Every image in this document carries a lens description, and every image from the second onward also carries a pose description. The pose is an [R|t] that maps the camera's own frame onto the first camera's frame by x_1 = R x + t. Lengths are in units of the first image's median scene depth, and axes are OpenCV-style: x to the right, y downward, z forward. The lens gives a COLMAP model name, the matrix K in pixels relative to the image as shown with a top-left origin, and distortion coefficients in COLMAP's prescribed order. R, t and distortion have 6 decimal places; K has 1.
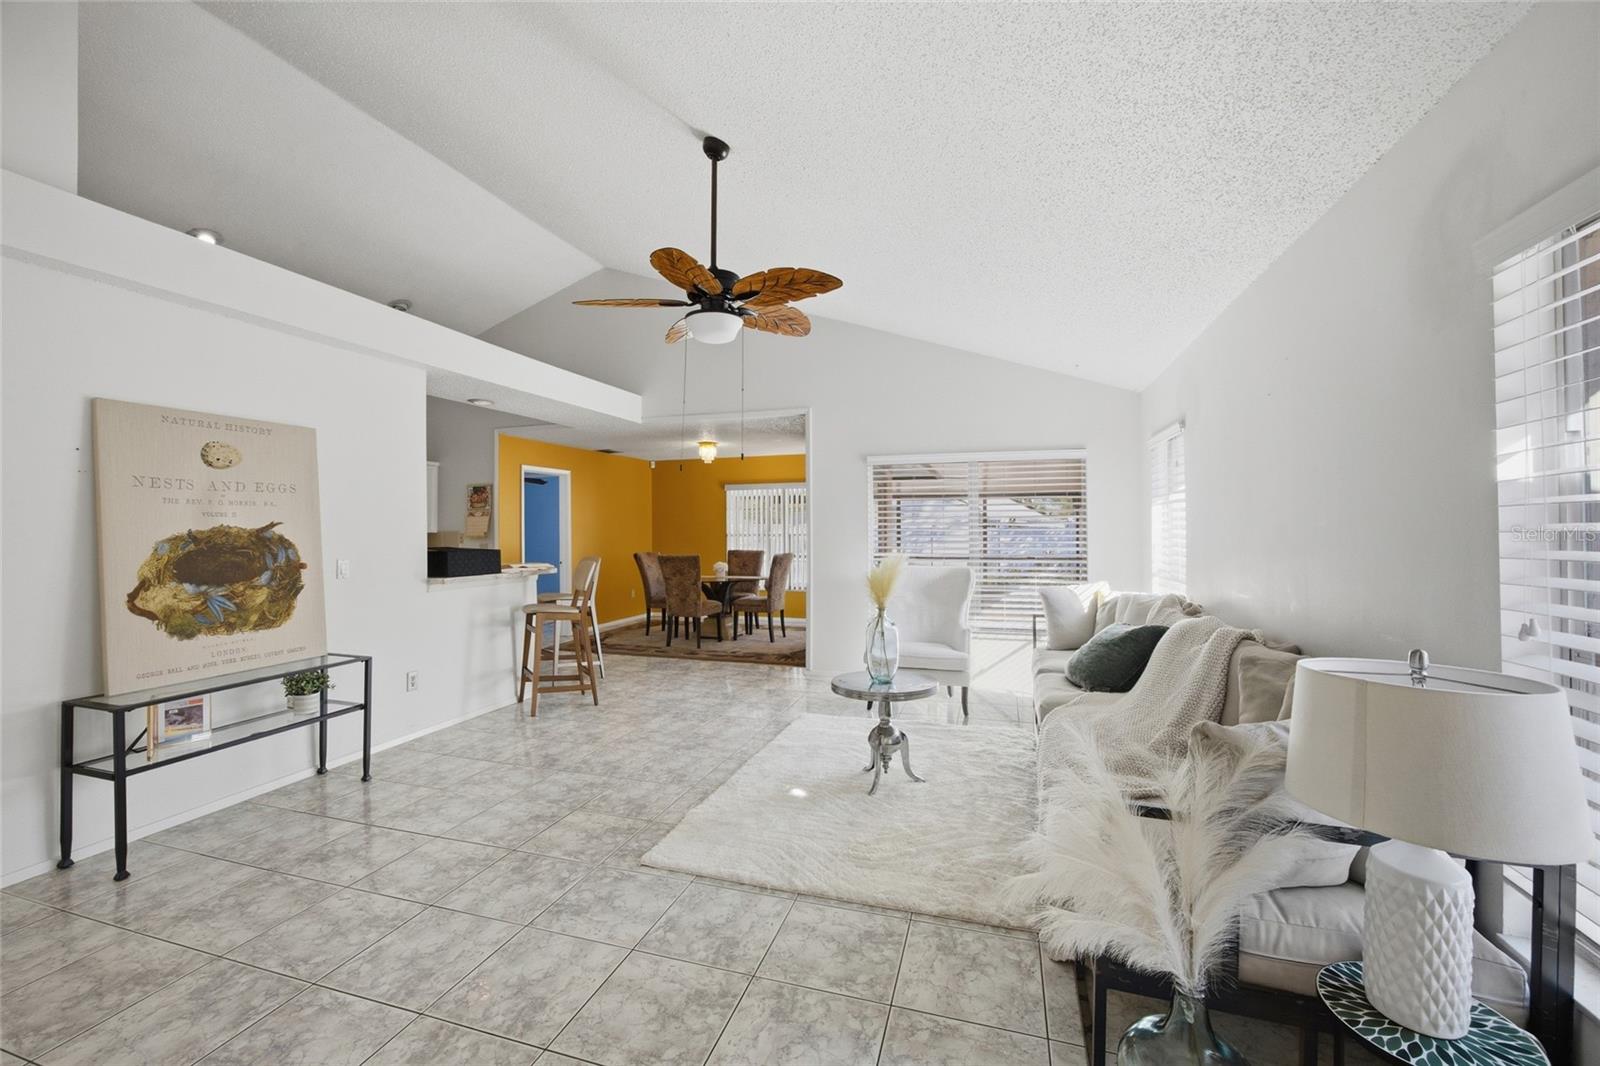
lens RADIAL K [[654.6, 0, 786.9], [0, 654.6, 532.2], [0, 0, 1]] dist [-0.021880, 0.011111]
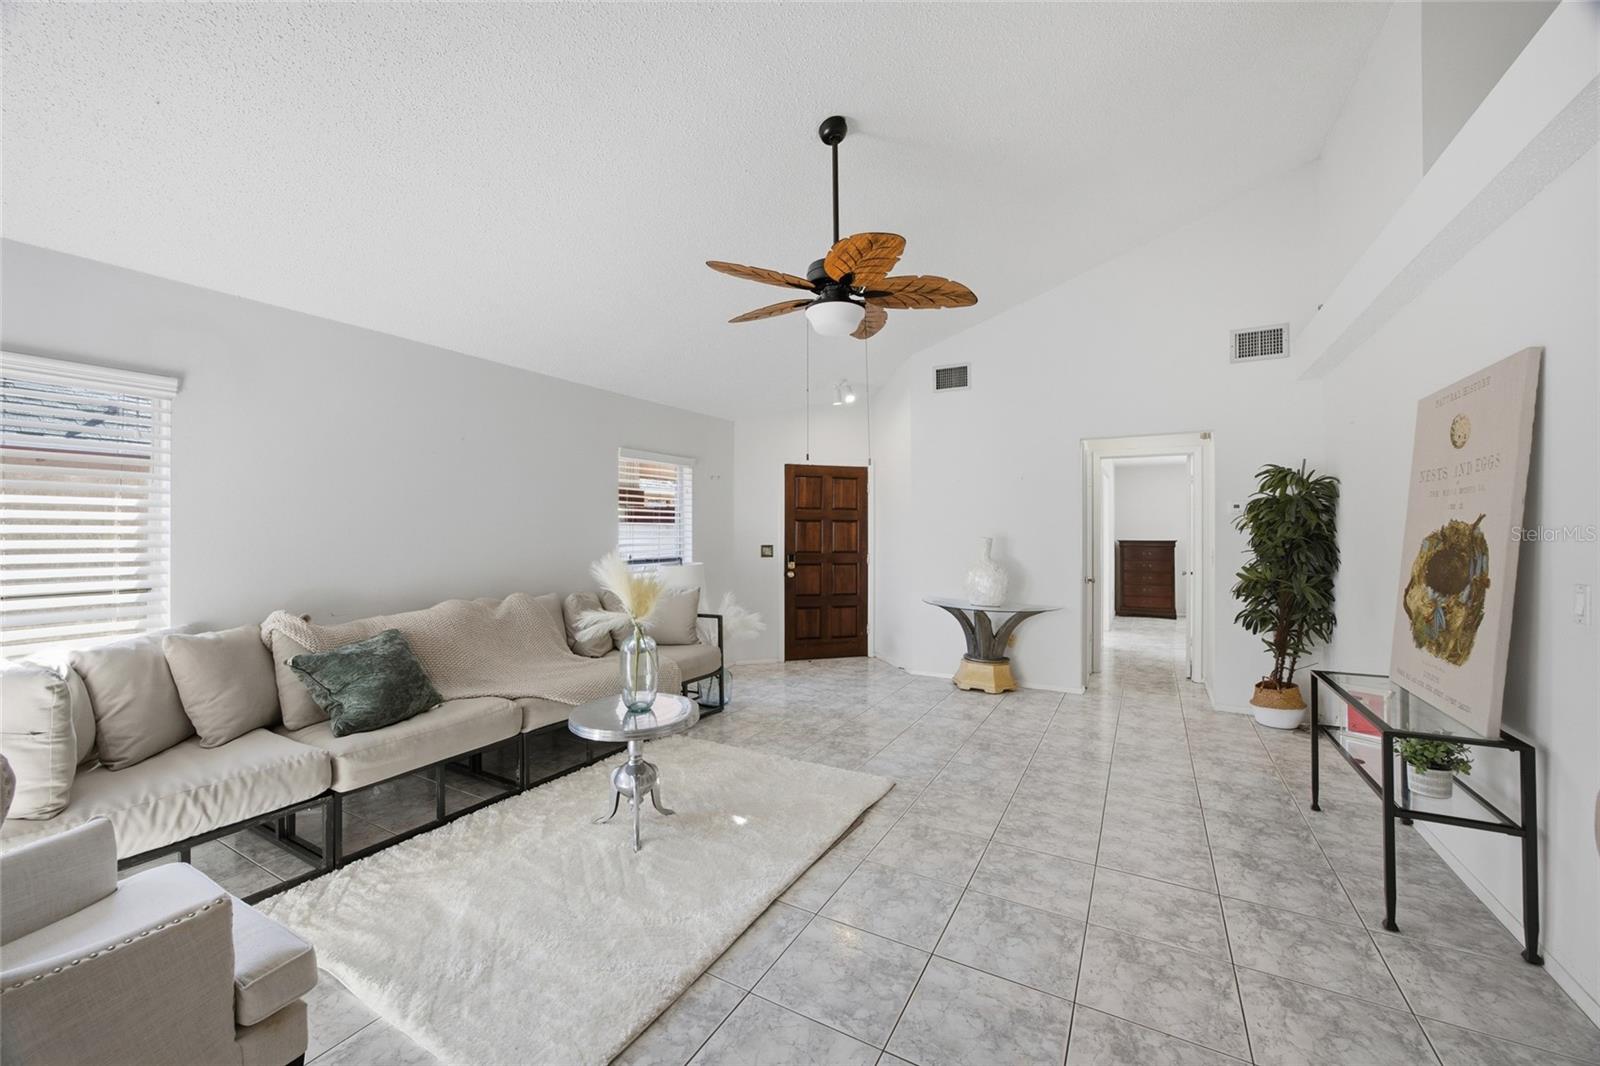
lens RADIAL K [[654.6, 0, 786.9], [0, 654.6, 532.2], [0, 0, 1]] dist [-0.021880, 0.011111]
pose [[-0.979933, 0.004784, 0.199272, -0.242941], [0.005503, 0.999980, 0.003056, -0.004578], [-0.199253, 0.004091, -0.979940, 2.053728]]
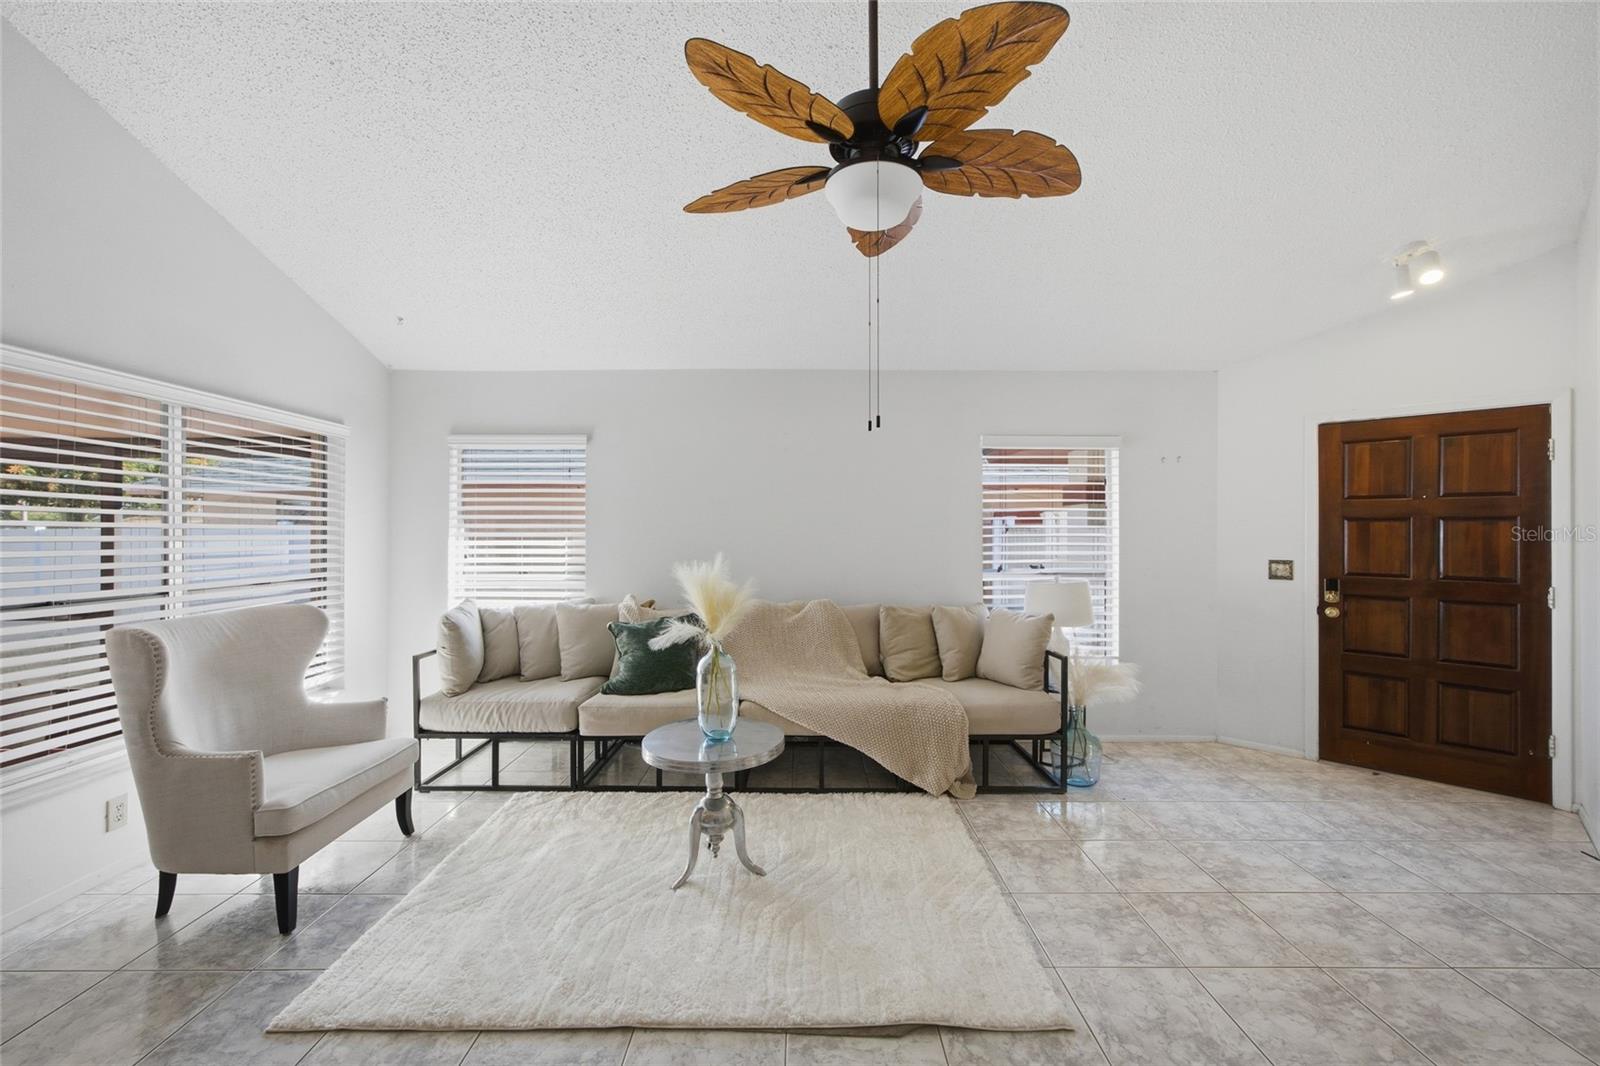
lens RADIAL K [[654.6, 0, 786.9], [0, 654.6, 532.2], [0, 0, 1]] dist [-0.021880, 0.011111]
pose [[-0.298418, 0.005010, 0.954422, -0.694984], [0.000433, 0.999987, -0.005113, -0.005918], [-0.954435, -0.001112, -0.298417, 1.299325]]
